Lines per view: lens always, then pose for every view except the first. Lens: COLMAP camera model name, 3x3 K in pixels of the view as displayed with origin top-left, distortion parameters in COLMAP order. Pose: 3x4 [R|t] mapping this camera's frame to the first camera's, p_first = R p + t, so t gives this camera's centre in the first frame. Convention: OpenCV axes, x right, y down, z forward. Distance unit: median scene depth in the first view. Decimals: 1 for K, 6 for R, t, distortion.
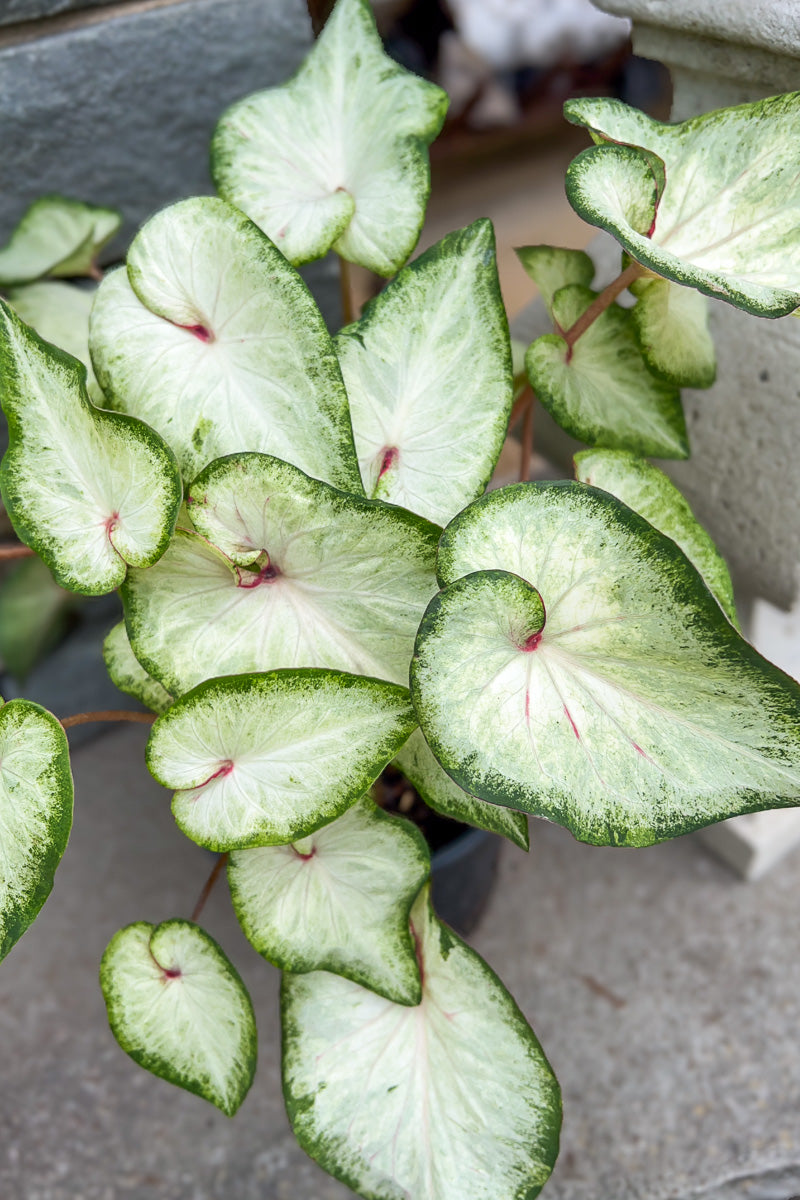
lens RADIAL K [[938.6, 0, 383.4], [0, 938.6, 582.9], [0, 0, 1]] dist [-0.022970, -0.013145]
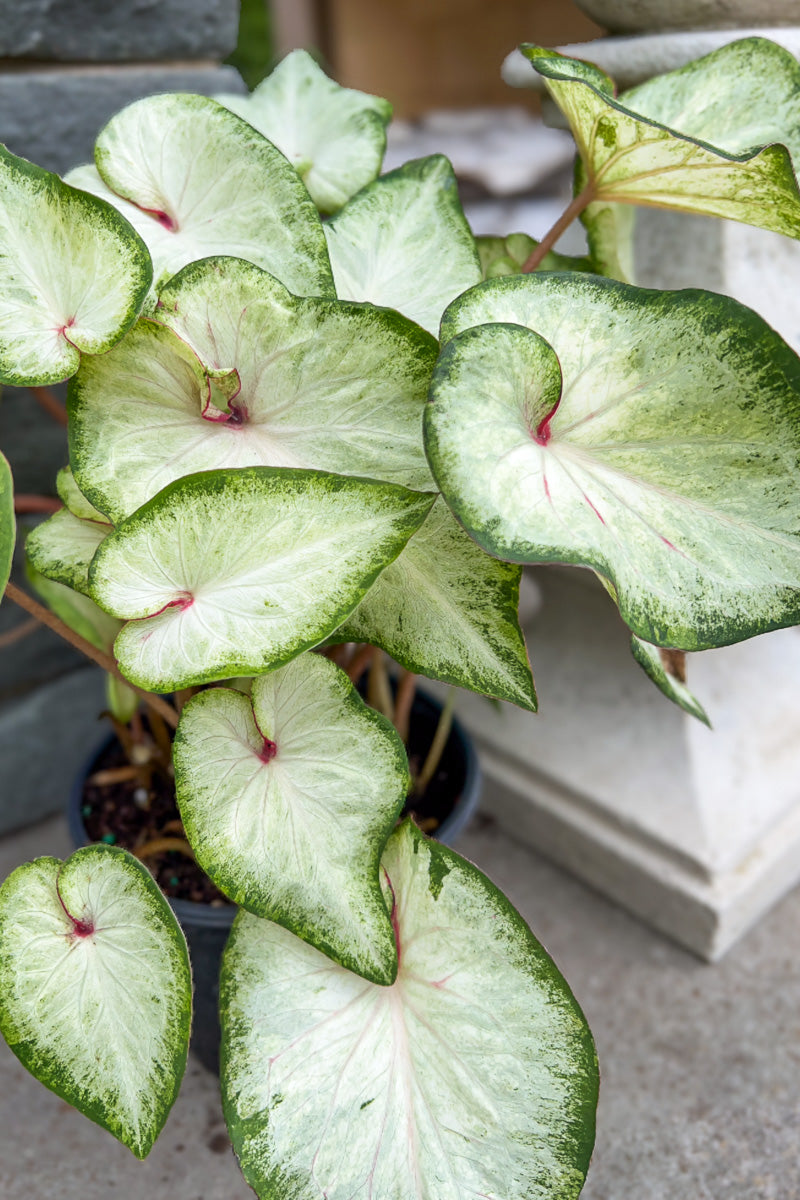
lens RADIAL K [[896.5, 0, 367.0], [0, 896.5, 591.5], [0, 0, 1]] dist [0.021640, -0.058844]
pose [[0.991806, 0.020667, 0.126067, -0.087926], [0.016432, 0.957992, -0.286322, 0.345649], [-0.126688, 0.286048, 0.949804, 0.177521]]
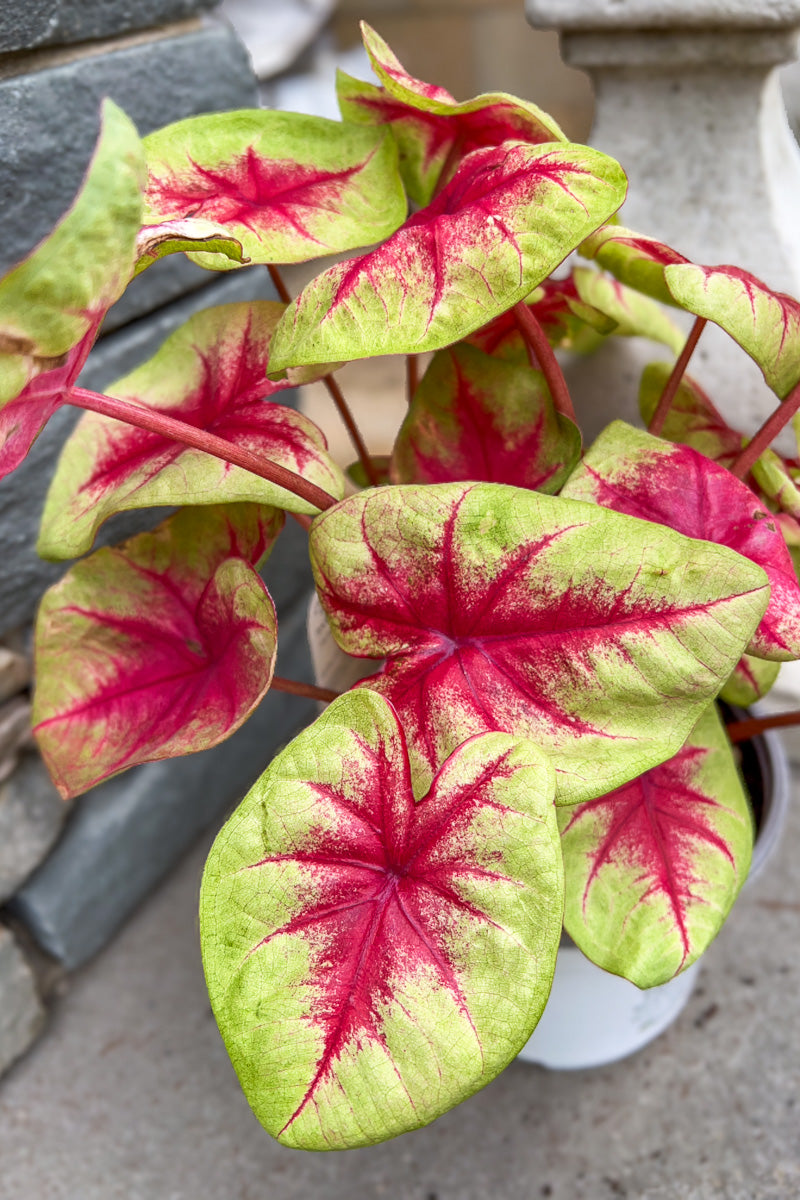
lens RADIAL K [[896.5, 0, 411.7], [0, 896.5, 602.9], [0, 0, 1]] dist [0.021640, -0.058844]
pose [[0.860697, -0.284210, 0.422404, -0.673468], [0.345507, 0.935446, -0.074606, 0.079209], [-0.373933, 0.210156, 0.903332, 0.260591]]
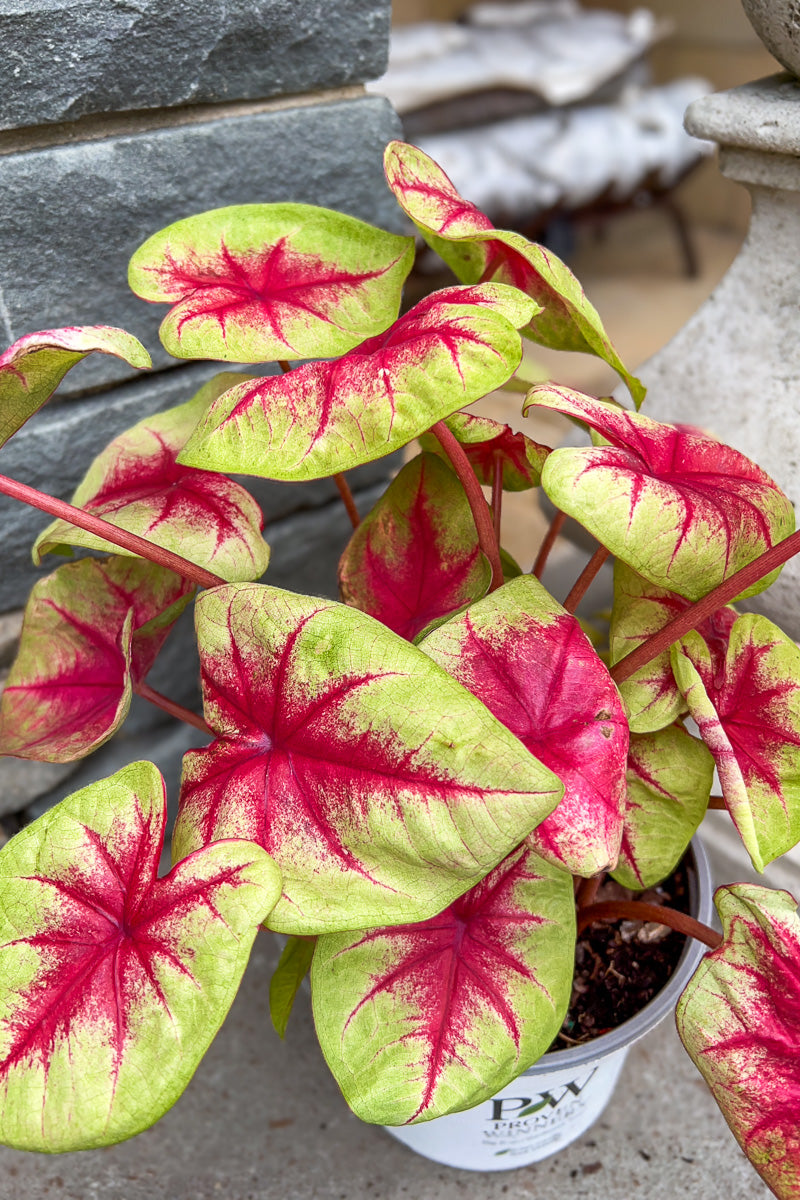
lens RADIAL K [[896.5, 0, 400.6], [0, 896.5, 604.7], [0, 0, 1]] dist [0.021640, -0.058844]
pose [[0.986159, -0.022422, 0.164279, -0.348137], [0.042666, 0.991765, -0.120755, 0.045128], [-0.160218, 0.126093, 0.978995, 0.113804]]
